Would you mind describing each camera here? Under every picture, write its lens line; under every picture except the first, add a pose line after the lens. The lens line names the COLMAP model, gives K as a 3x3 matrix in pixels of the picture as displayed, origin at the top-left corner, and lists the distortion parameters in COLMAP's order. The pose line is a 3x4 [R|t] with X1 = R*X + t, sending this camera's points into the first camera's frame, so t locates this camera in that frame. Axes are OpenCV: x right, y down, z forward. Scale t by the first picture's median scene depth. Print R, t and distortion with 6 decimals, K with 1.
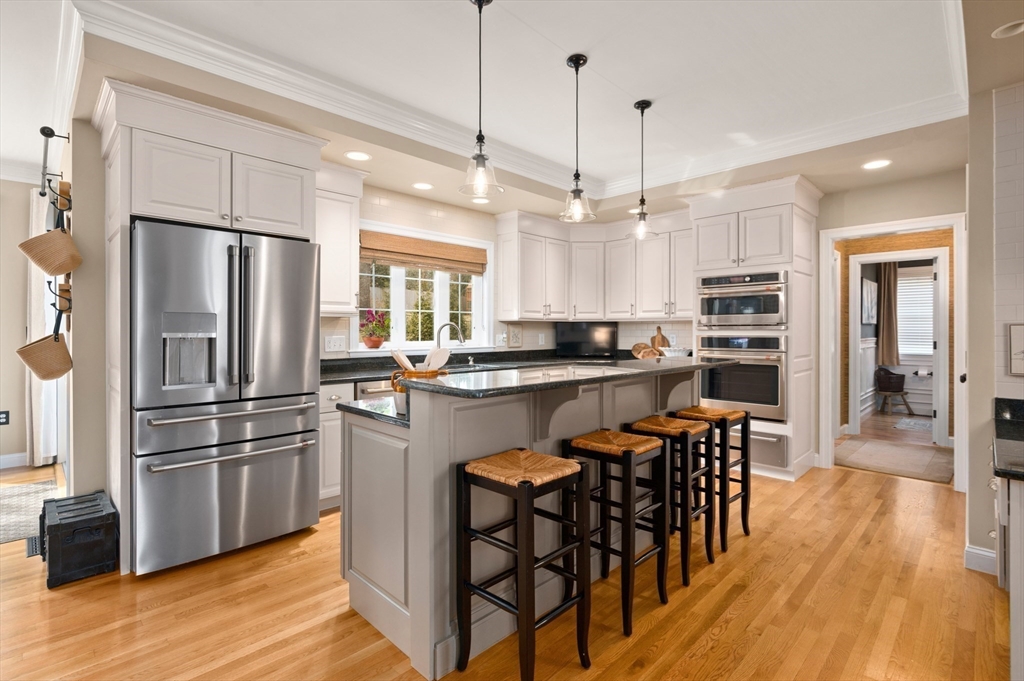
lens RADIAL K [[473.3, 0, 511.6], [0, 473.3, 331.4], [0, 0, 1]] dist [0.000307, -0.000228]
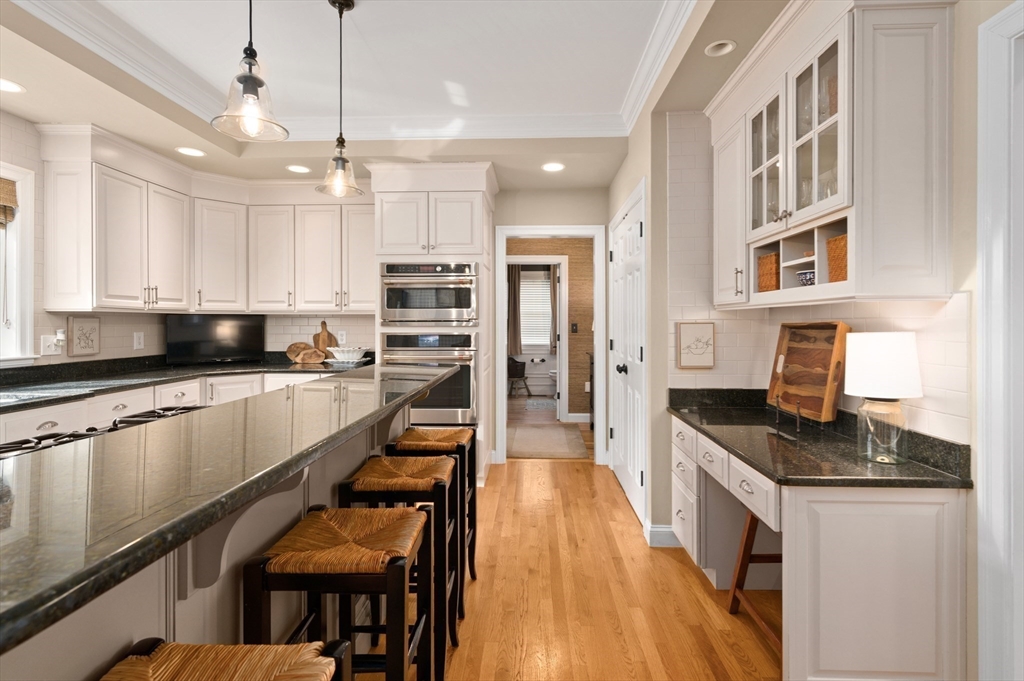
lens RADIAL K [[484.6, 0, 514.6], [0, 484.6, 323.8], [0, 0, 1]] dist [0.000200, -0.000269]
pose [[0.733271, -0.001750, 0.679934, -0.011019], [0.001924, 0.999998, 0.000499, -0.006375], [-0.679934, 0.000942, 0.733273, 0.191421]]
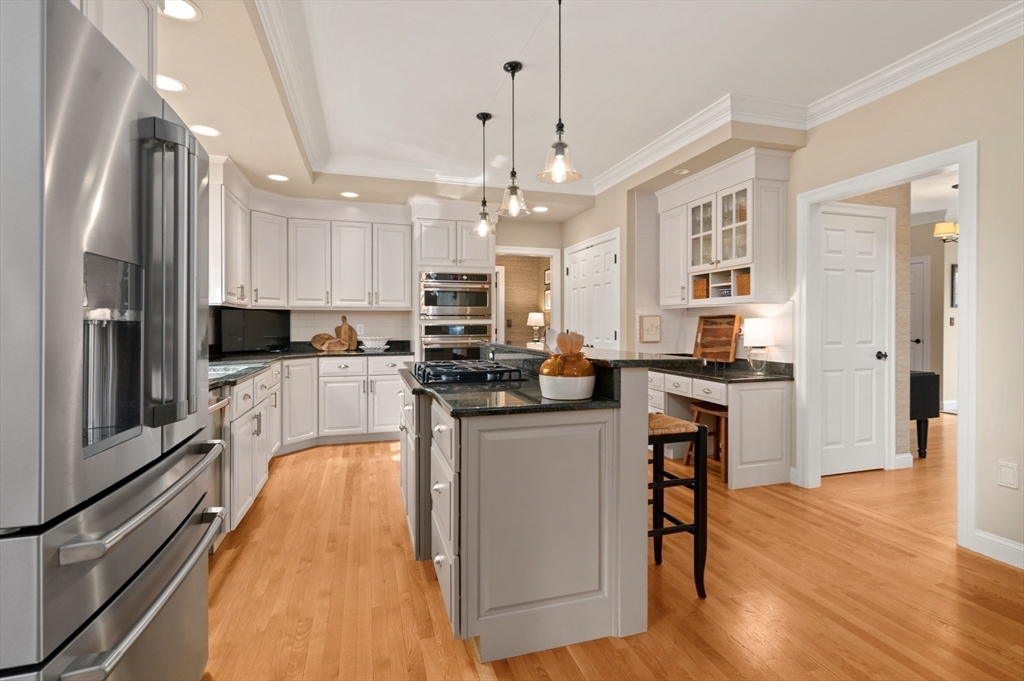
lens RADIAL K [[482.6, 0, 510.0], [0, 482.6, 328.0], [0, 0, 1]] dist [0.000467, -0.000014]
pose [[0.476611, -0.007690, 0.879081, -0.428458], [0.003109, 0.999970, 0.007062, 0.008566], [-0.879109, -0.000633, 0.476620, 0.245542]]
